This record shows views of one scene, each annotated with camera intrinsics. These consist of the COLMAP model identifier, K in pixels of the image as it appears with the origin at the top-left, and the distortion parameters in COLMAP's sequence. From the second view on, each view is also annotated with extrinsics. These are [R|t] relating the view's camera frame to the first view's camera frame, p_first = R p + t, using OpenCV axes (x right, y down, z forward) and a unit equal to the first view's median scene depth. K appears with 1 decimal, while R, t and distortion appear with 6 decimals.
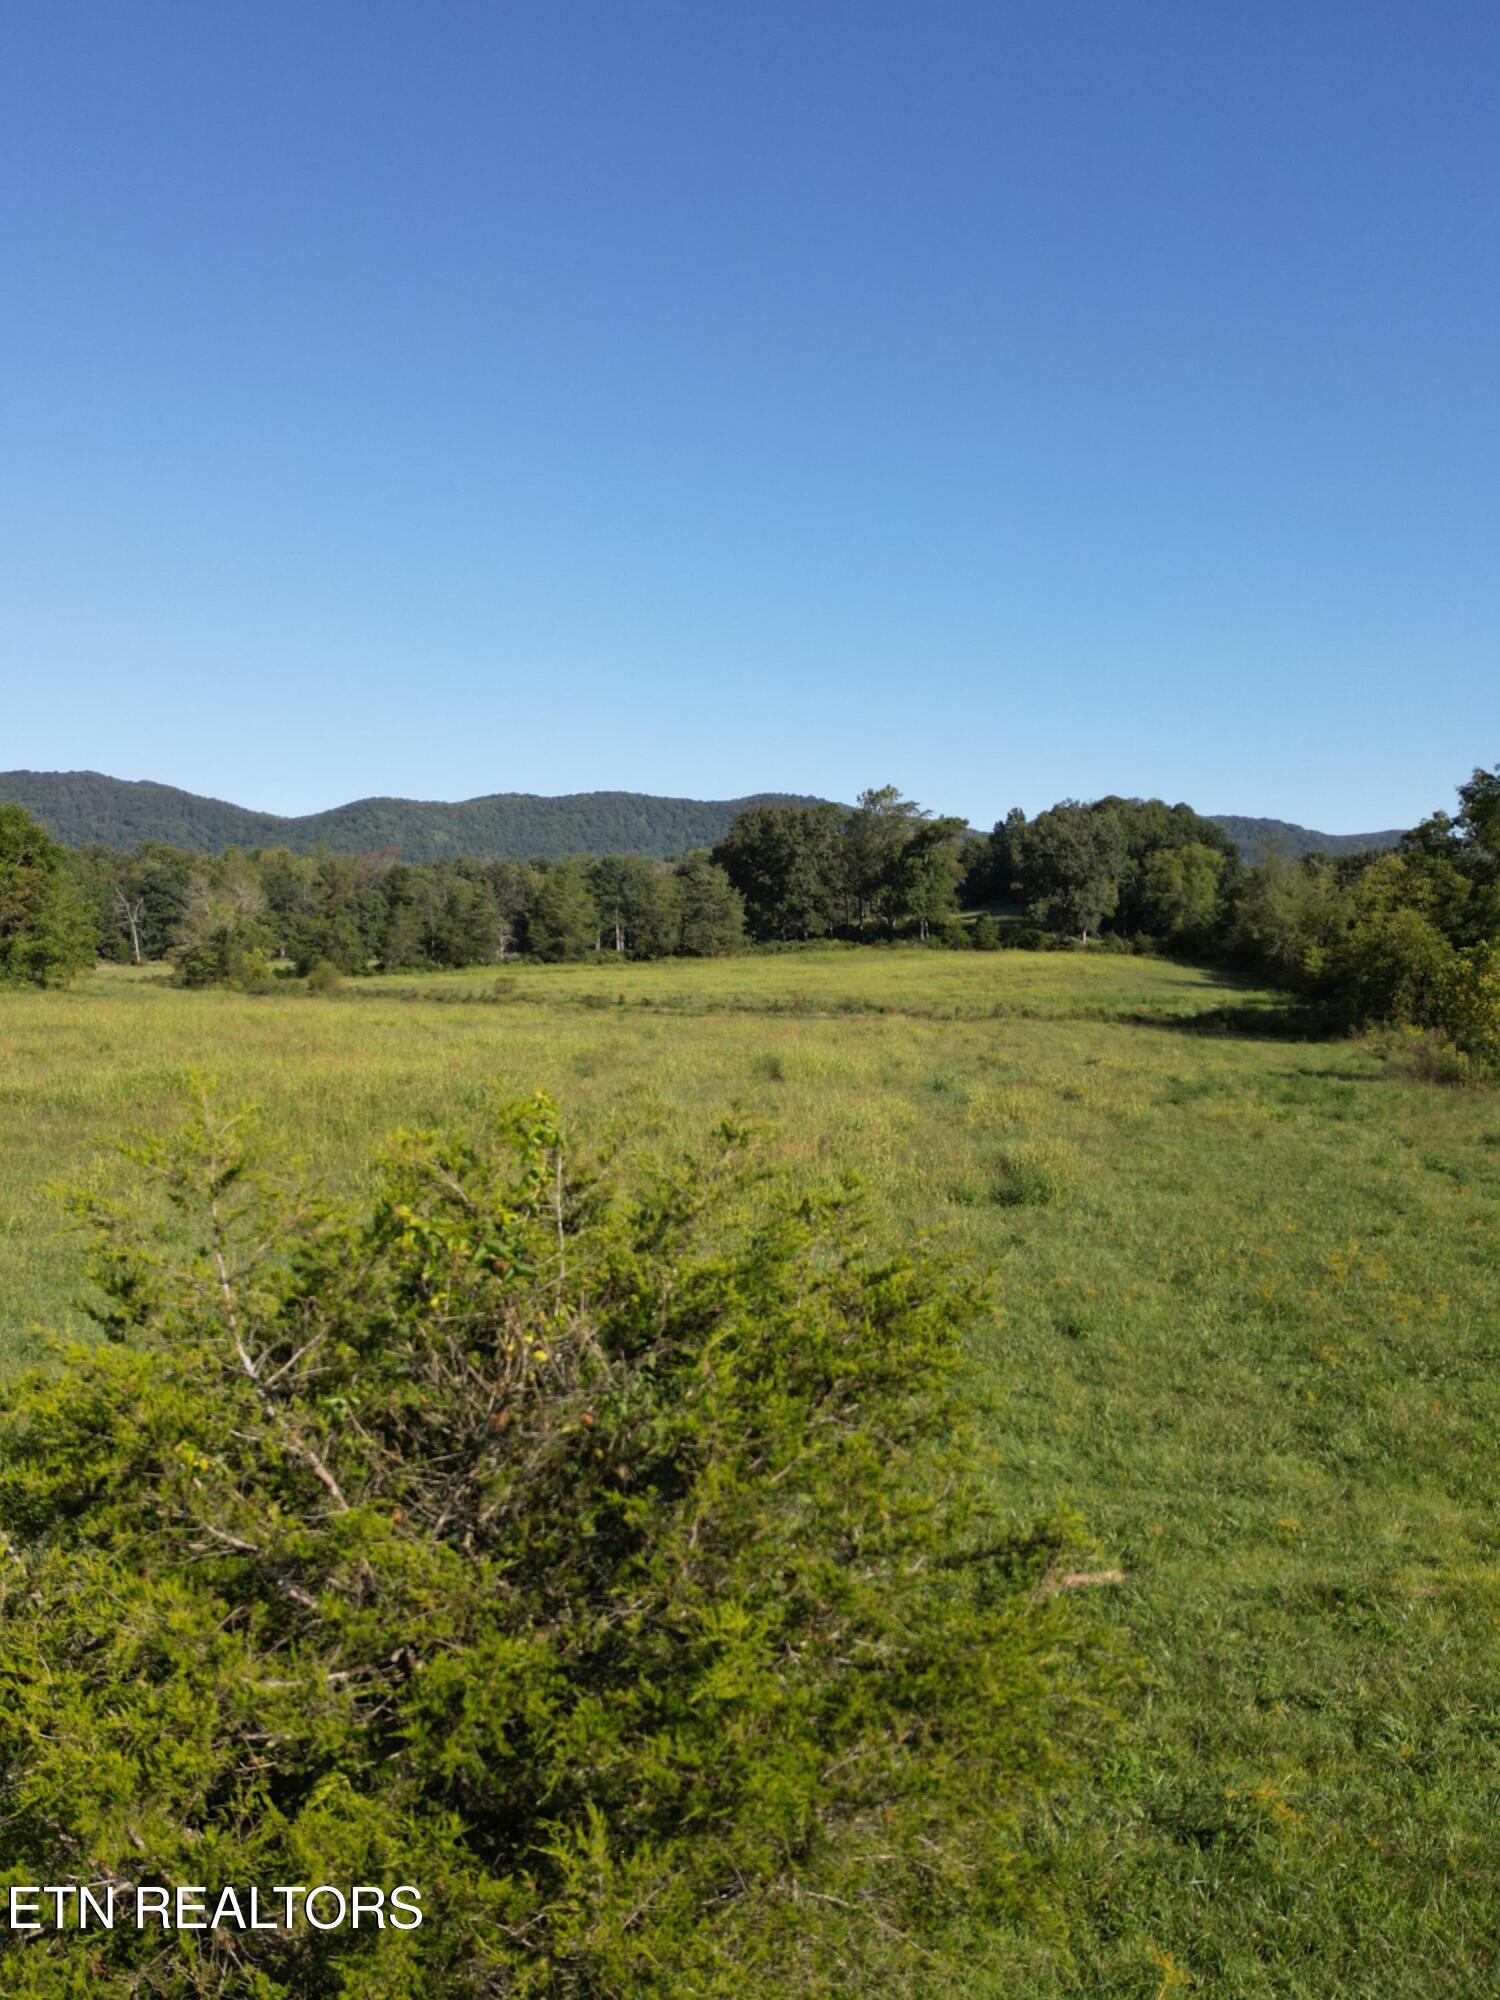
lens RADIAL K [[1564.7, 0, 748.7], [0, 1564.7, 1006.6], [0, 0, 1]] dist [0.023566, -0.036912]
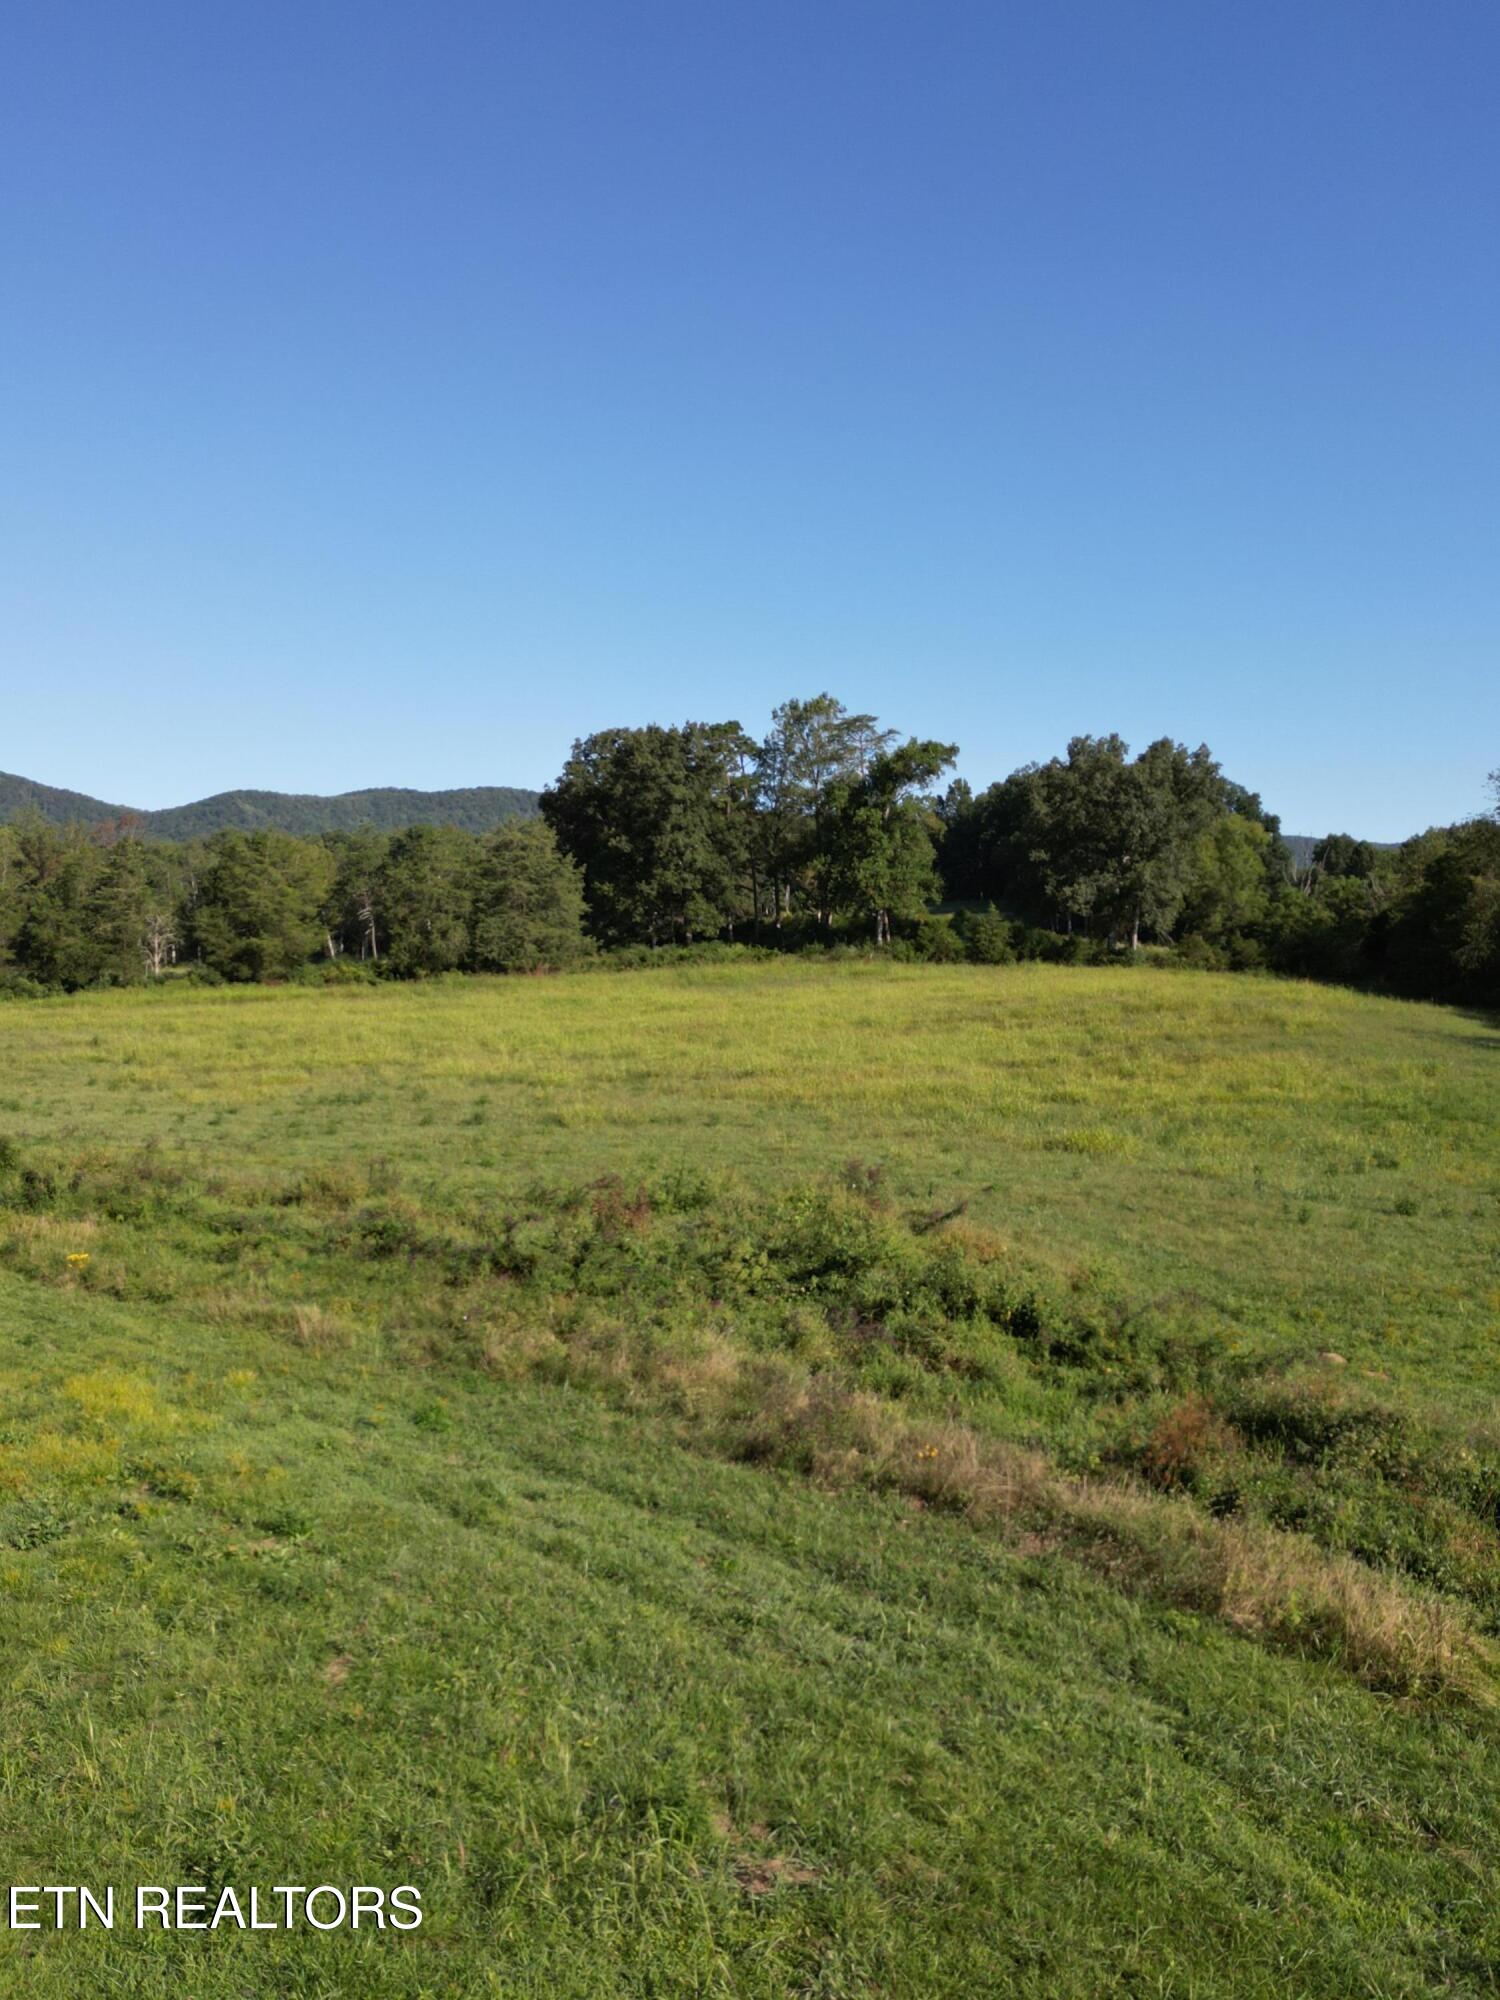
lens RADIAL K [[1564.7, 0, 760.0], [0, 1564.7, 1002.7], [0, 0, 1]] dist [0.023566, -0.036912]
pose [[0.997113, 0.001466, 0.075922, 0.017872], [-0.001131, 0.999989, -0.004463, -0.017063], [-0.075928, 0.004364, 0.997104, 0.387652]]
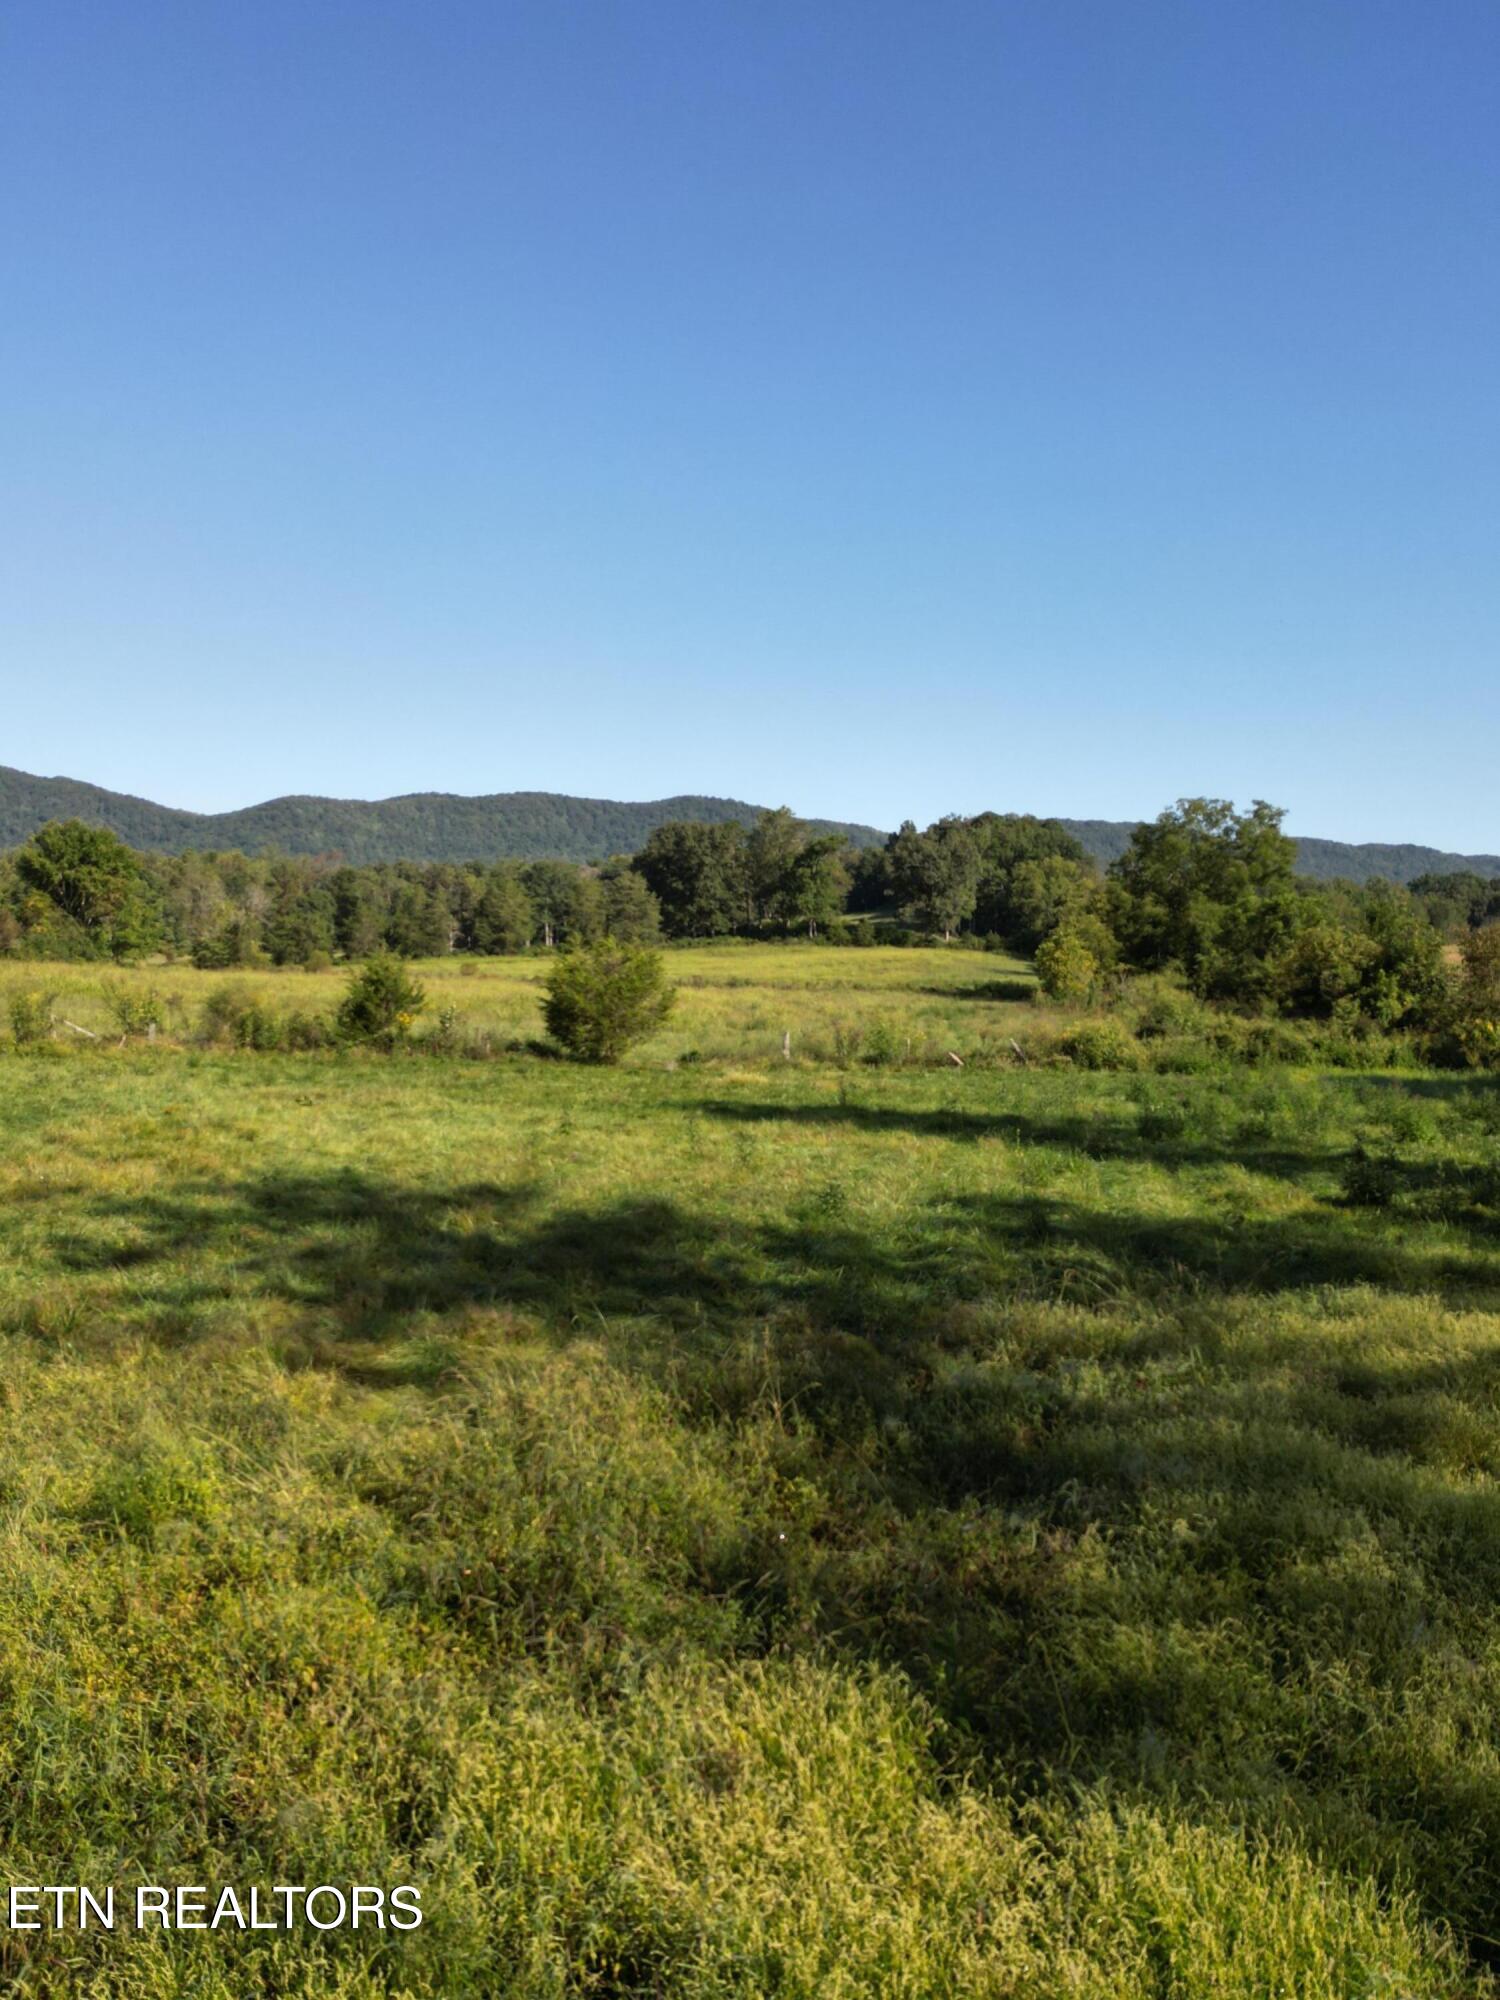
lens RADIAL K [[1564.7, 0, 758.8], [0, 1564.7, 983.5], [0, 0, 1]] dist [0.023566, -0.036912]
pose [[0.998320, 0.004113, 0.057797, 0.003594], [-0.003238, 0.999879, -0.015229, 0.009933], [-0.057852, 0.015016, 0.998212, -0.170076]]
